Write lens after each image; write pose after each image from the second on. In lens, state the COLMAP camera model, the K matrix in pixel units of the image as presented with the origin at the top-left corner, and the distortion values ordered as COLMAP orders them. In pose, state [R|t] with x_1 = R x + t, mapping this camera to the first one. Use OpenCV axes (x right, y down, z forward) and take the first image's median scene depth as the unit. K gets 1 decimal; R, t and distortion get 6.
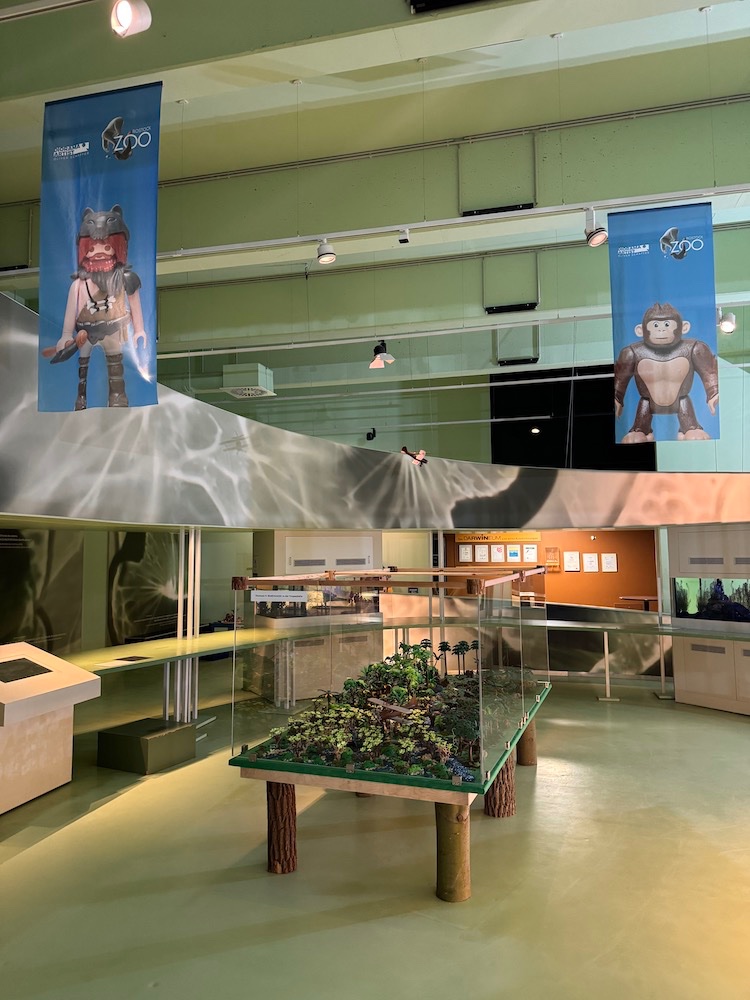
lens RADIAL K [[707.9, 0, 376.4], [0, 707.9, 501.1], [0, 0, 1]] dist [0.041920, -0.041272]
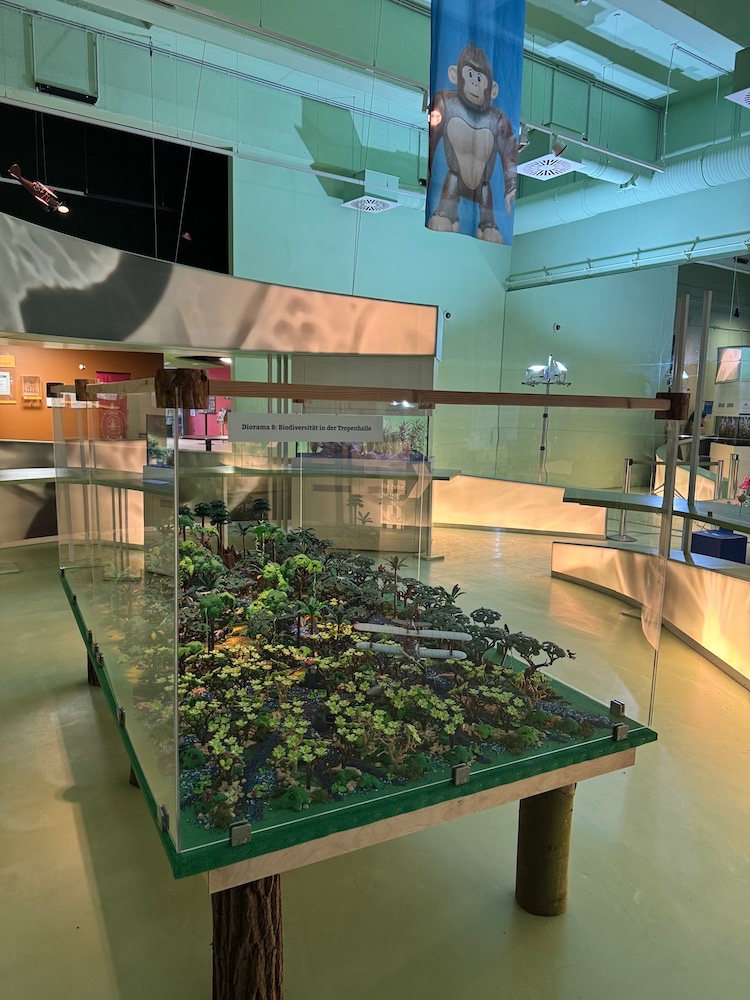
lens RADIAL K [[707.9, 0, 373.8], [0, 707.9, 506.2], [0, 0, 1]] dist [0.041920, -0.041272]
pose [[0.661492, -0.081280, 0.745535, -0.178281], [-0.087612, 0.978927, 0.184460, 0.046187], [-0.744817, -0.187337, 0.640431, 0.316166]]
